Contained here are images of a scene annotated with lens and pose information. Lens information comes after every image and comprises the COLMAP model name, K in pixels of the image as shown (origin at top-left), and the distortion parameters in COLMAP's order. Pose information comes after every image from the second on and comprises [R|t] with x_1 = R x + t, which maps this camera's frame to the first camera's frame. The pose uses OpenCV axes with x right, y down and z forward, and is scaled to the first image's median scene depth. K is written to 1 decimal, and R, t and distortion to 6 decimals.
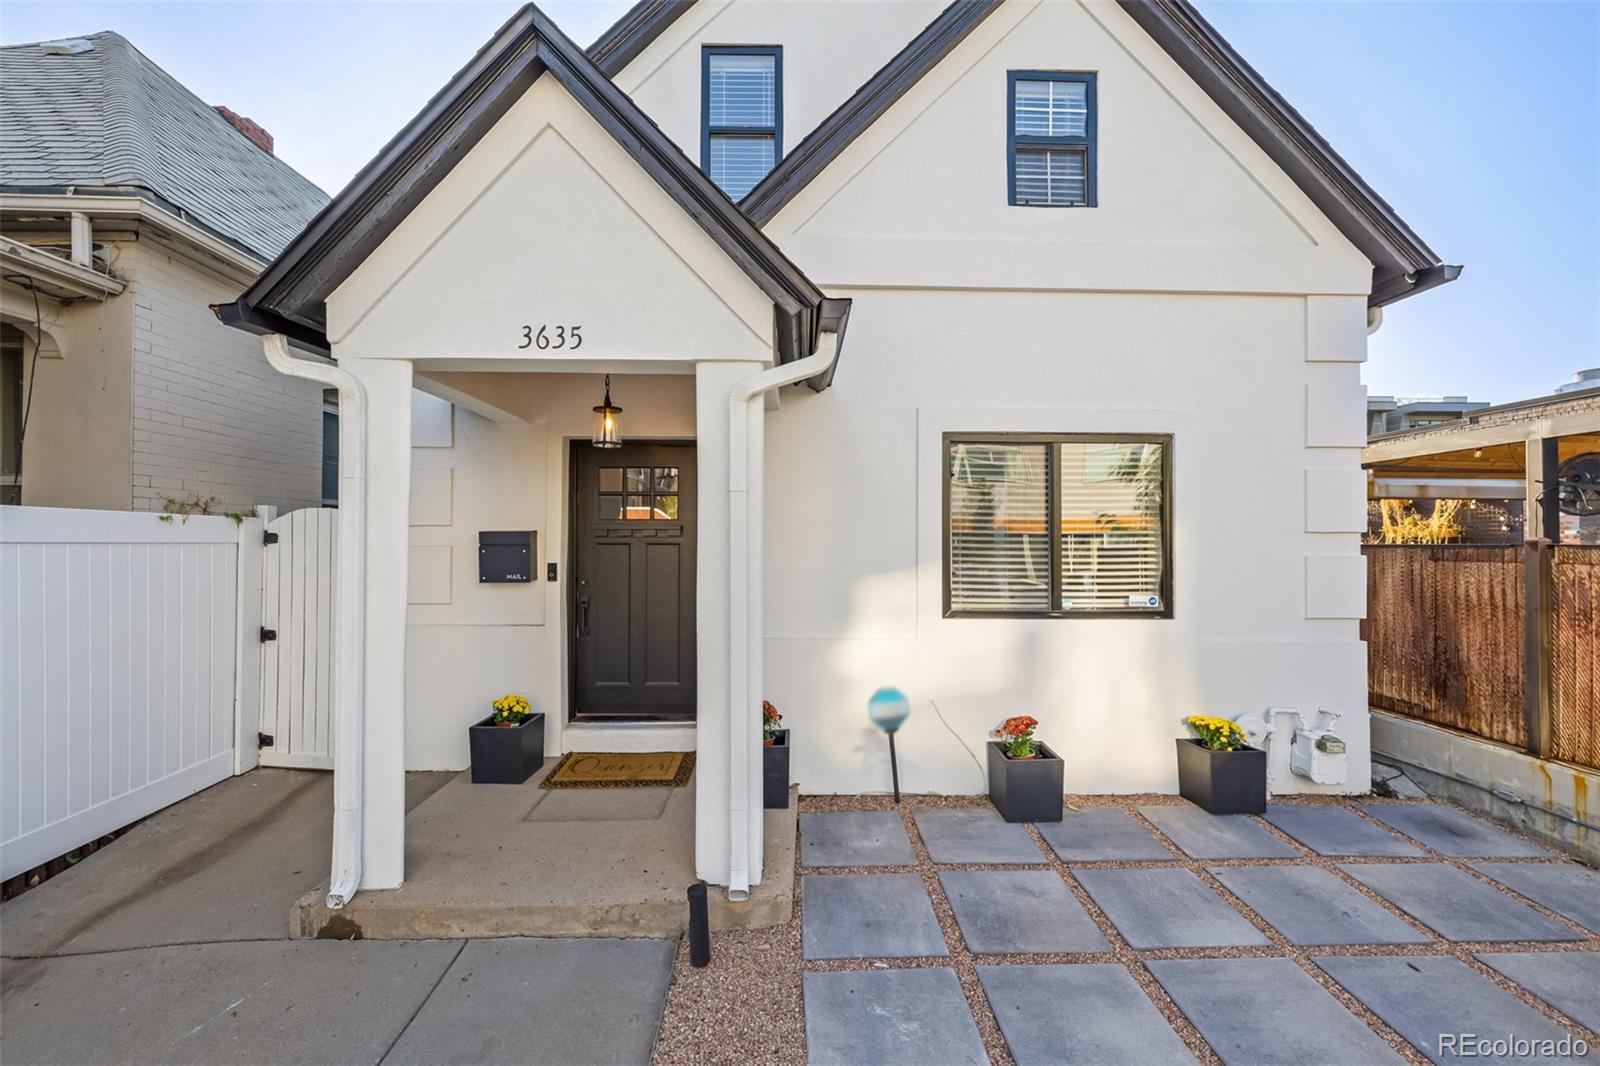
lens RADIAL K [[689.7, 0, 805.8], [0, 689.7, 534.9], [0, 0, 1]] dist [-0.001582, -0.000202]
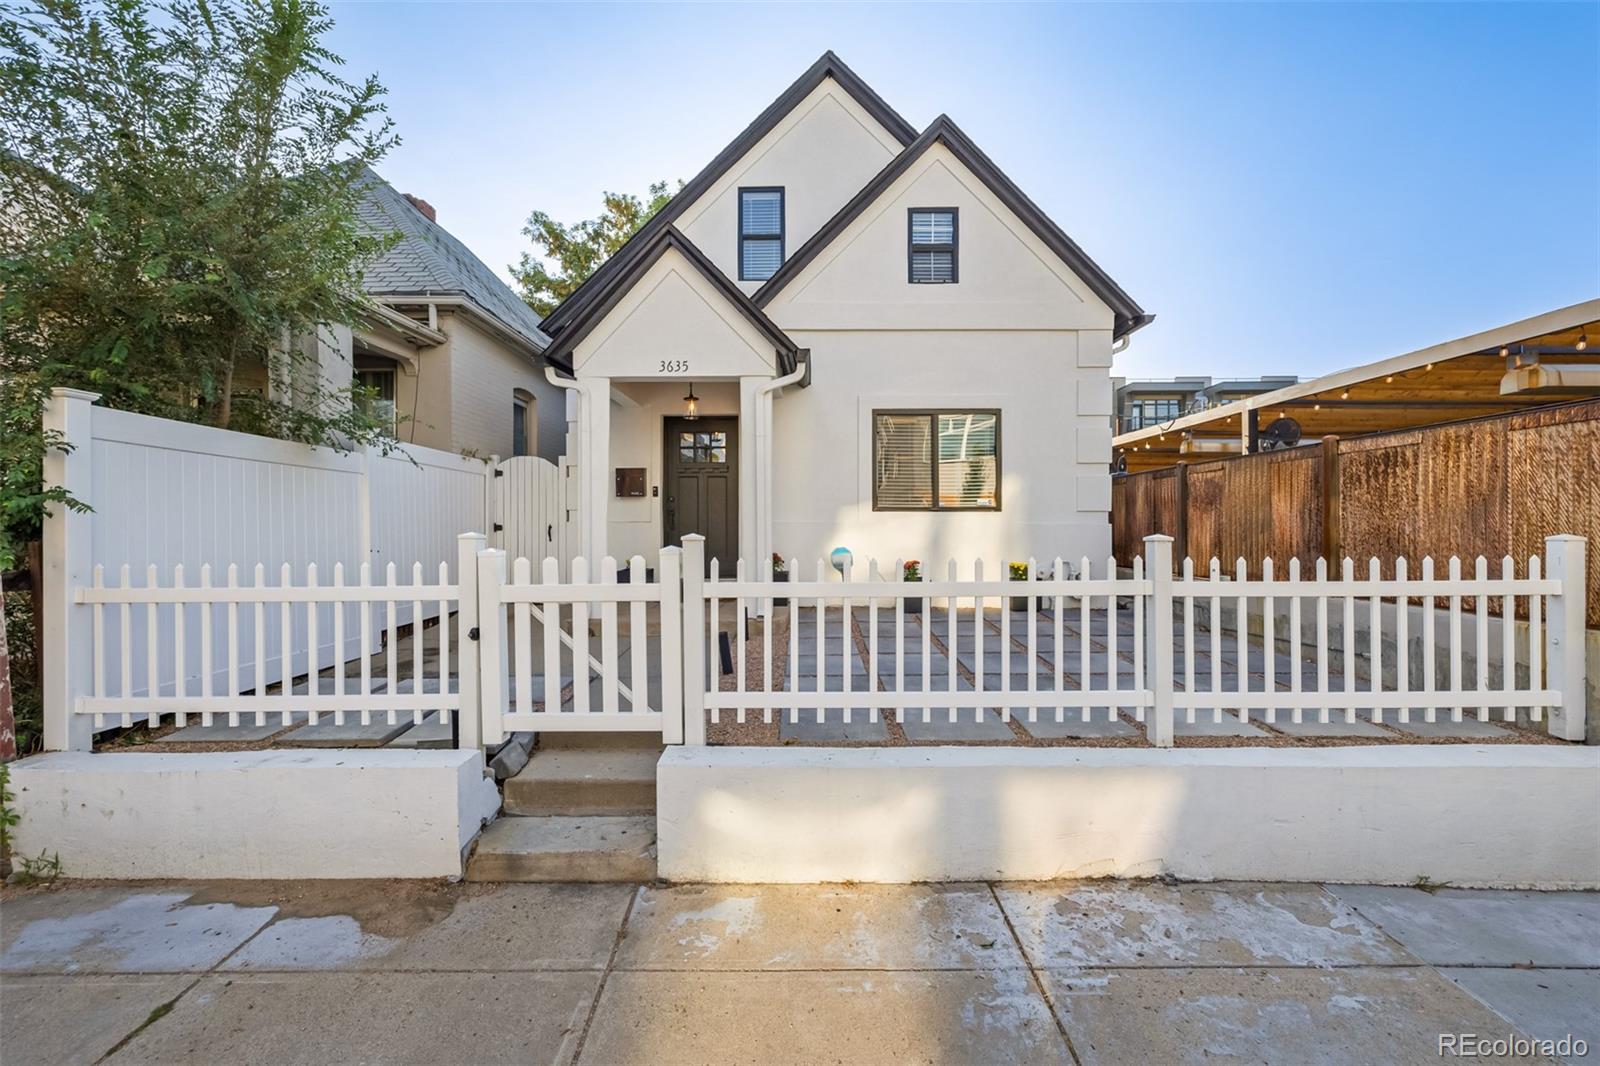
lens RADIAL K [[689.7, 0, 796.7], [0, 689.7, 527.2], [0, 0, 1]] dist [-0.001582, -0.000202]
pose [[0.998922, -0.002677, -0.046350, 0.083552], [0.003129, 0.999948, 0.009688, 0.142873], [0.046321, -0.009822, 0.998878, -0.827745]]
